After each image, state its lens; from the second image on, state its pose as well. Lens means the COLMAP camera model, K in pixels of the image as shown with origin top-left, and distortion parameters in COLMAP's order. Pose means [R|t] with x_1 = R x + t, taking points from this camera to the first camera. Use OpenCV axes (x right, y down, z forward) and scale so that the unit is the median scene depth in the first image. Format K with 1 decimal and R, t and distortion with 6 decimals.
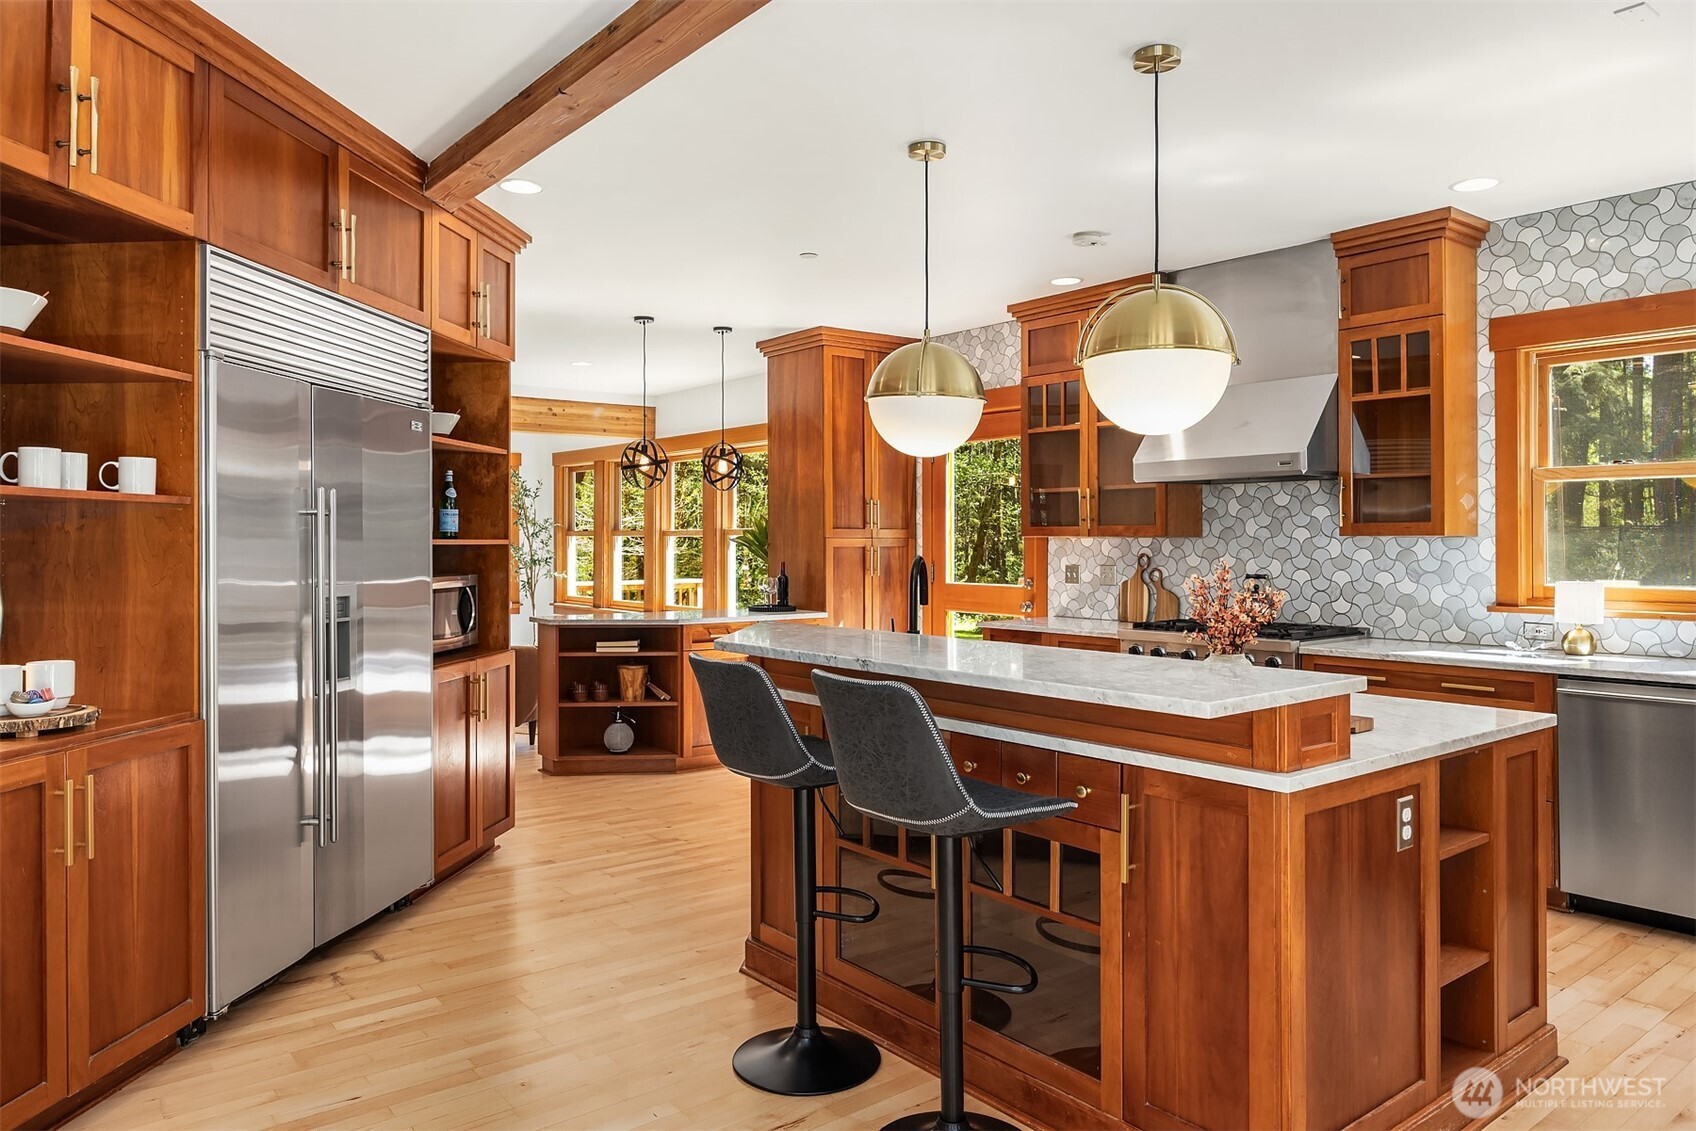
lens RADIAL K [[1146.2, 0, 867.1], [0, 1146.2, 531.9], [0, 0, 1]] dist [-0.004065, 0.003784]
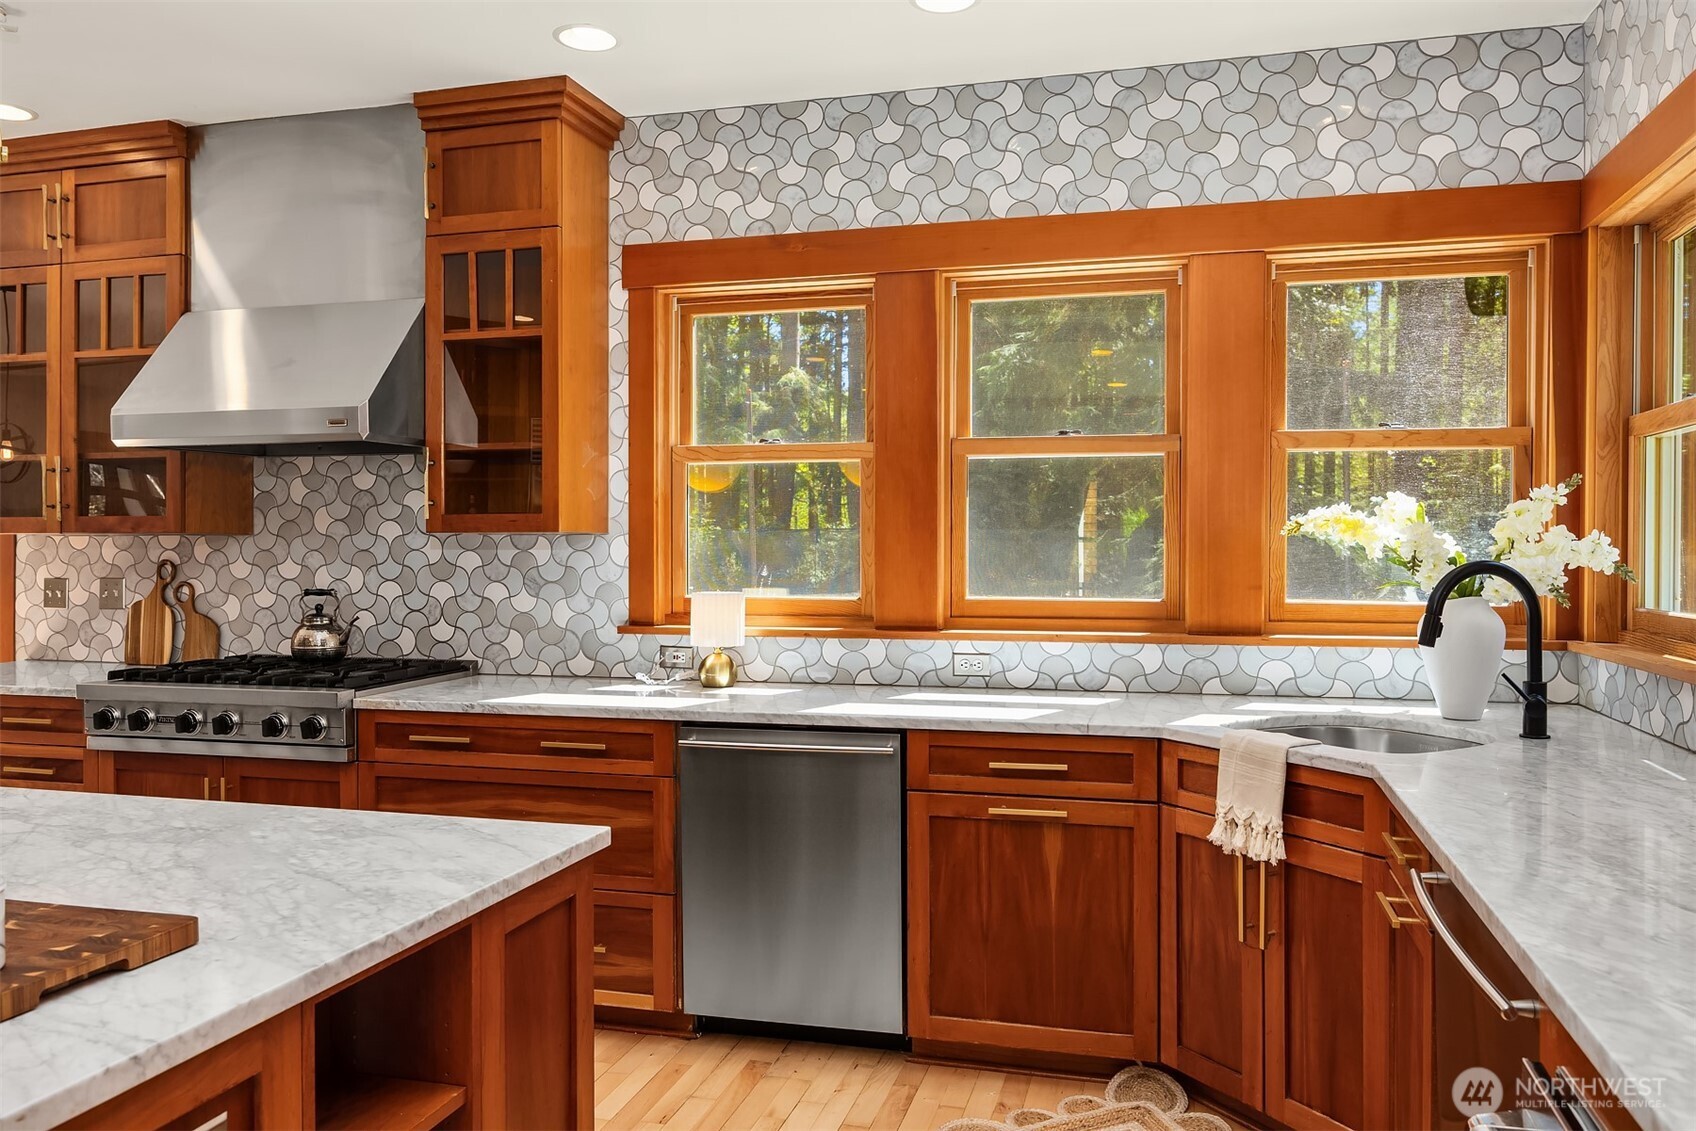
lens RADIAL K [[1213.9, 0, 889.9], [0, 1213.9, 548.4], [0, 0, 1]] dist [-0.011667, 0.012241]
pose [[0.805446, -0.001840, 0.592666, 0.228281], [-0.005060, 0.999937, 0.009980, 0.004876], [-0.592647, -0.011037, 0.805387, 0.269934]]
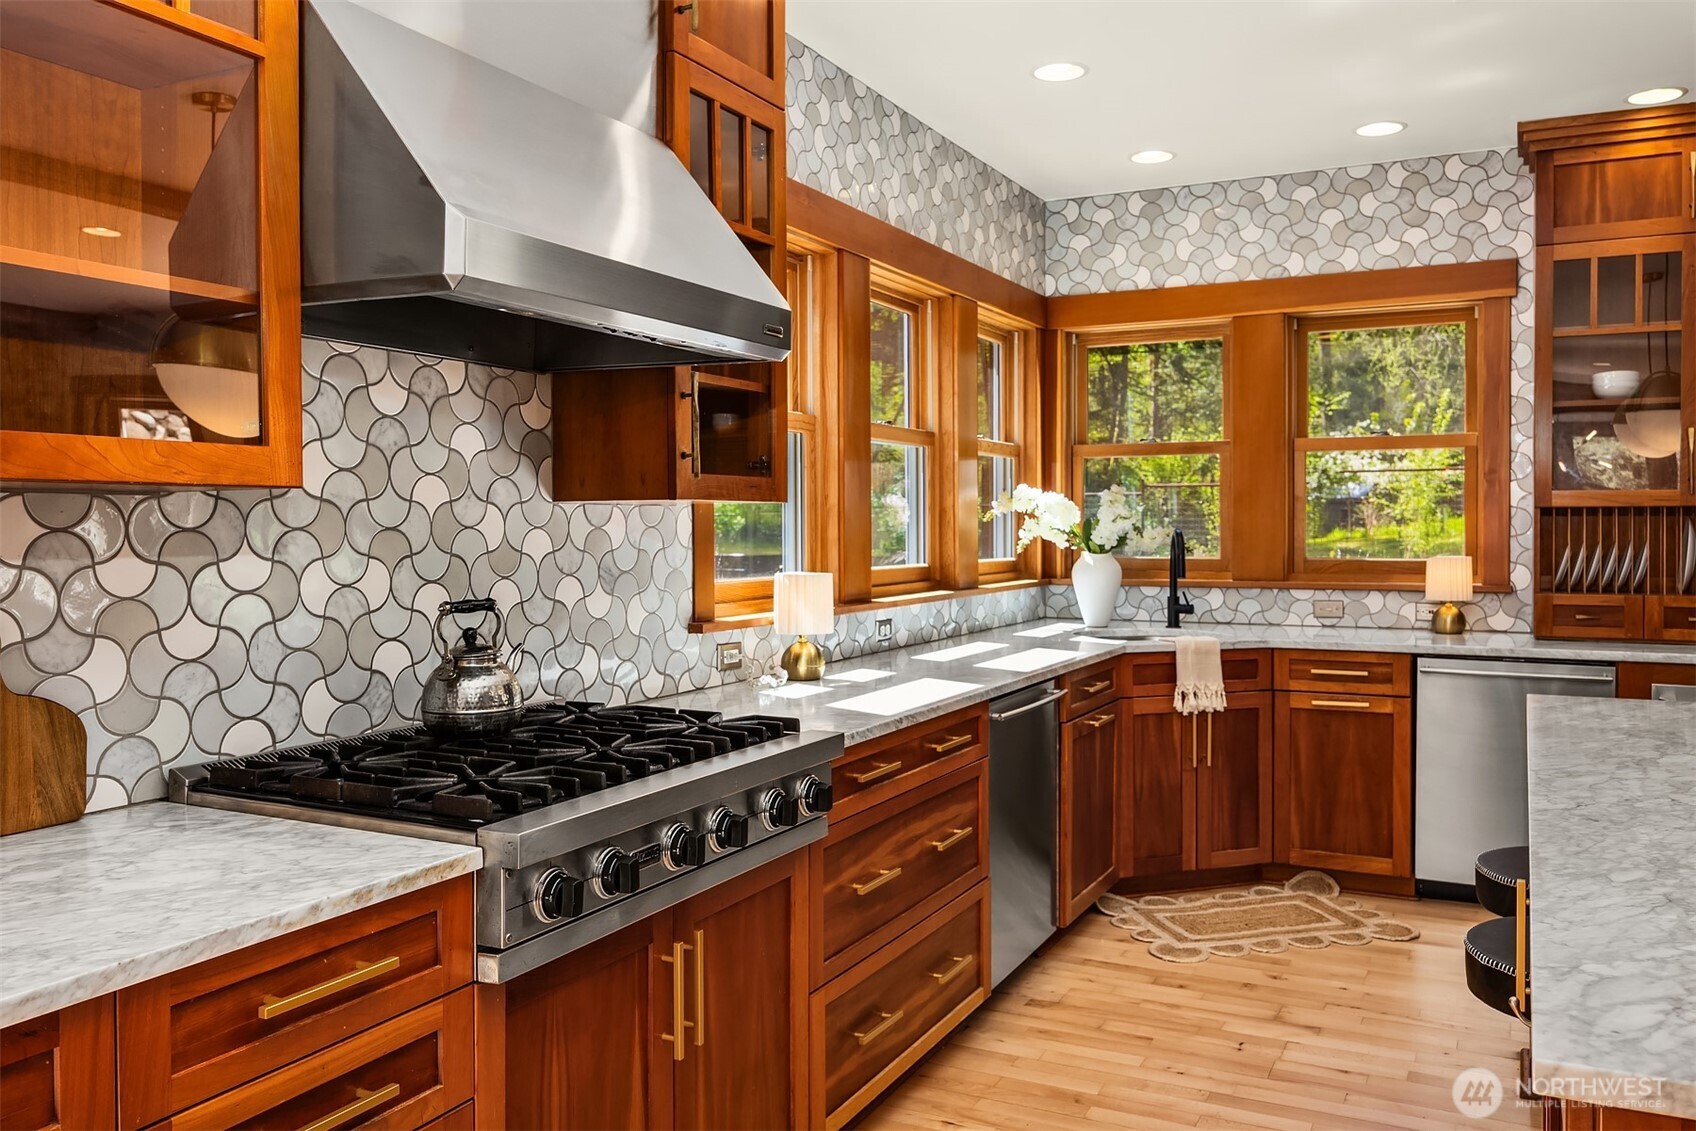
lens RADIAL K [[1333.1, 0, 836.8], [0, 1333.1, 547.8], [0, 0, 1]] dist [-0.019984, 0.015394]
pose [[-0.402911, -0.012586, 0.915153, -0.114273], [-0.003016, 0.999918, 0.012425, 0.018071], [-0.915234, 0.002246, -0.402916, 1.300644]]
